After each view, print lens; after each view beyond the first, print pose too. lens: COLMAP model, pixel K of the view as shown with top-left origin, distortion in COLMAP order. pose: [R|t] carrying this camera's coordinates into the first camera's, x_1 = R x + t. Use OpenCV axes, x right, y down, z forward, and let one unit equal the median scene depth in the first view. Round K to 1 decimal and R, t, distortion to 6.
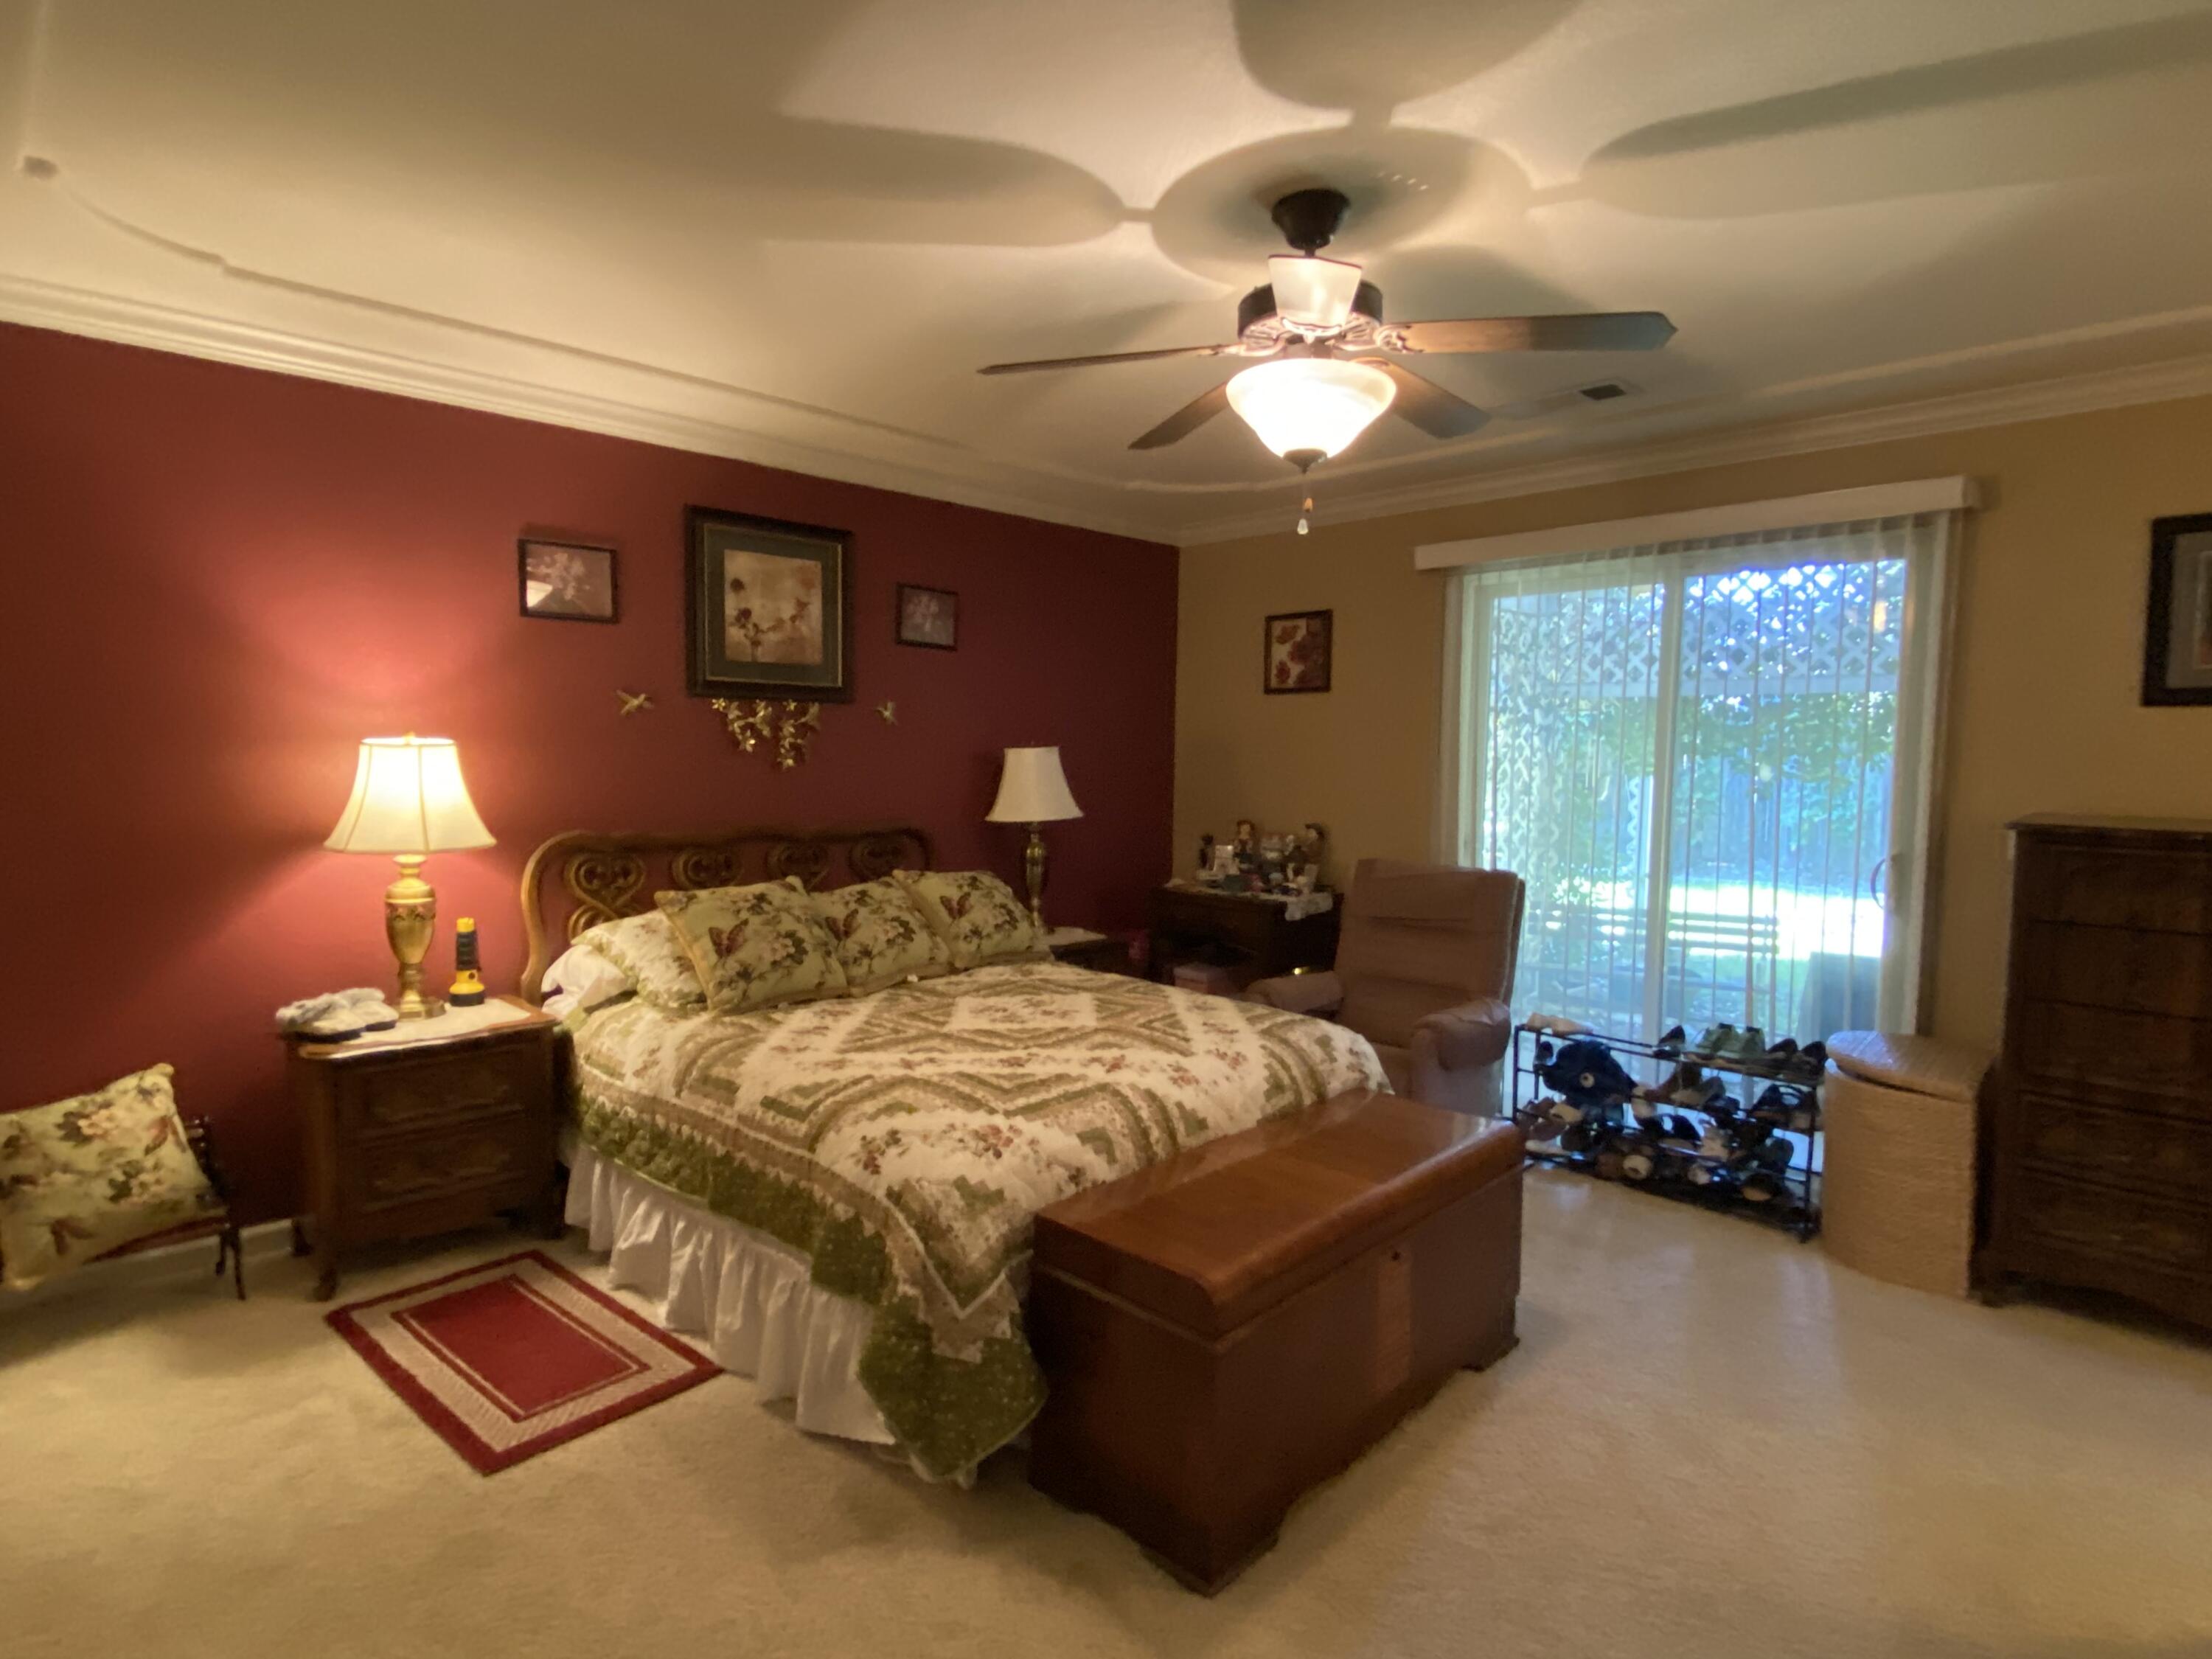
lens RADIAL K [[1167.4, 0, 1106.0], [0, 1167.4, 829.5], [0, 0, 1]] dist [0.076170, -0.072141]
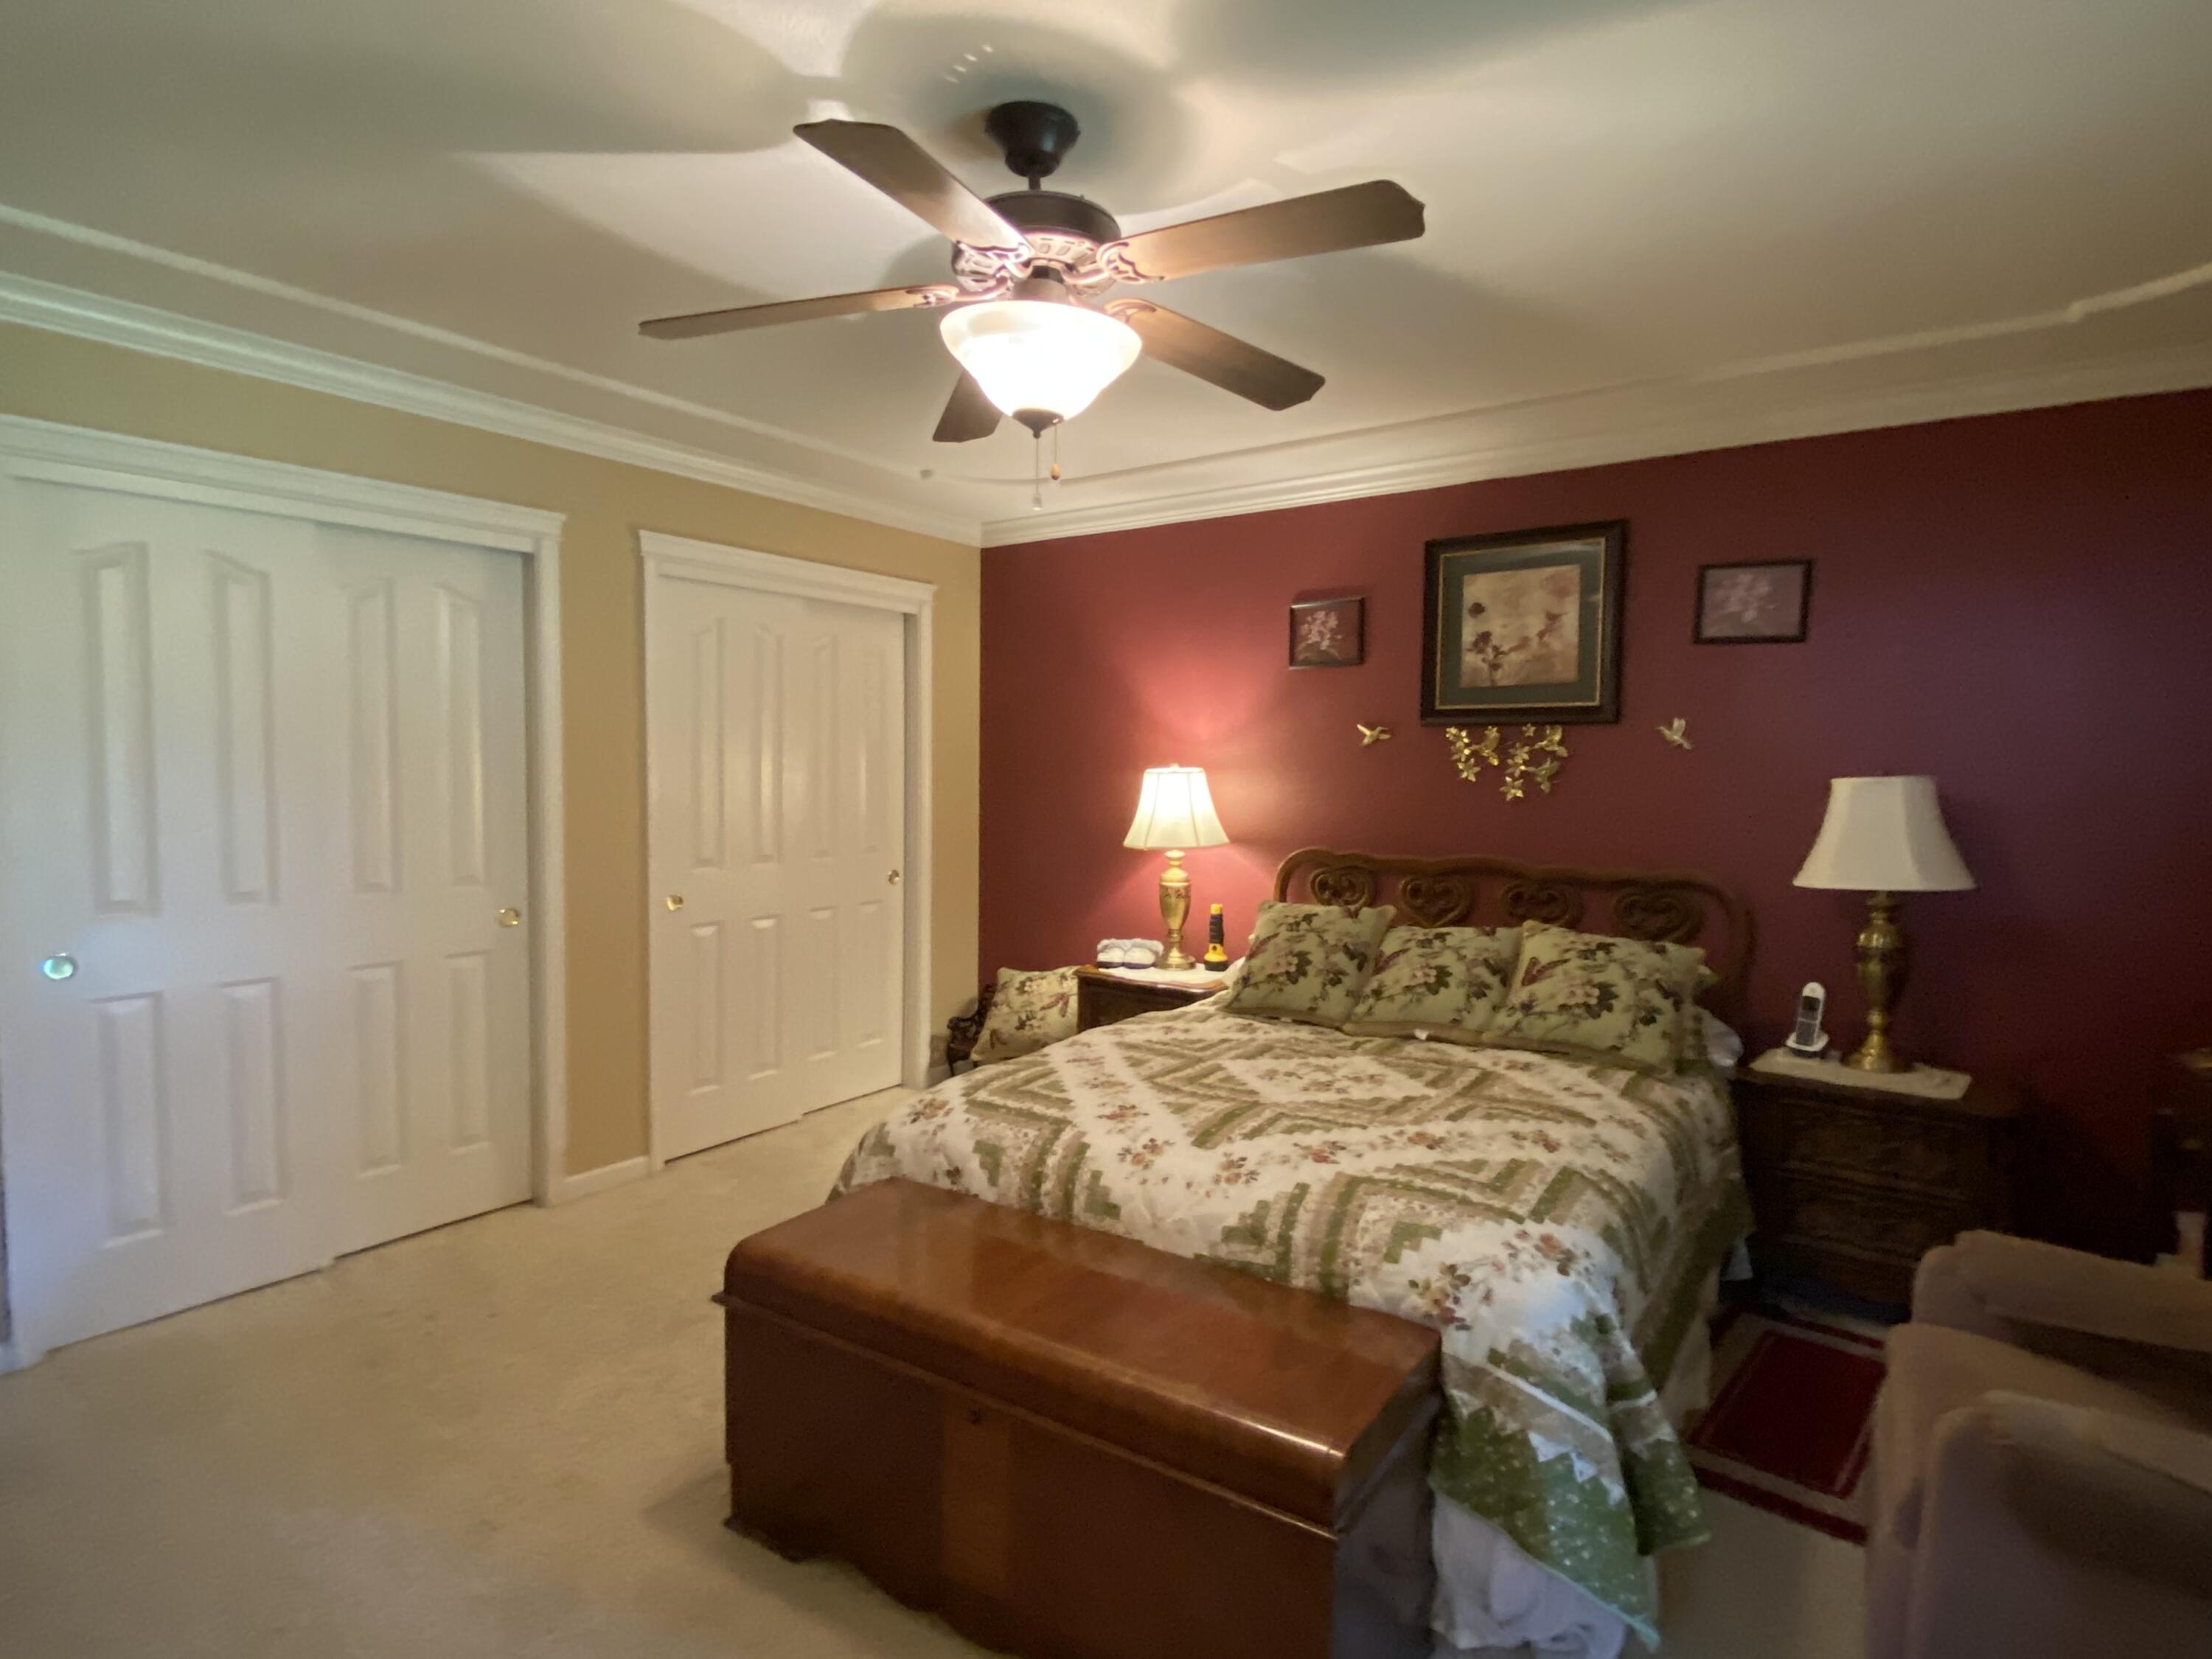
lens RADIAL K [[1167.4, 0, 1106.0], [0, 1167.4, 829.5], [0, 0, 1]] dist [0.076170, -0.072141]
pose [[0.163057, 0.044470, -0.985614, 0.603804], [-0.078747, 0.996383, 0.031928, -0.033636], [0.983469, 0.072408, 0.165969, 0.553490]]
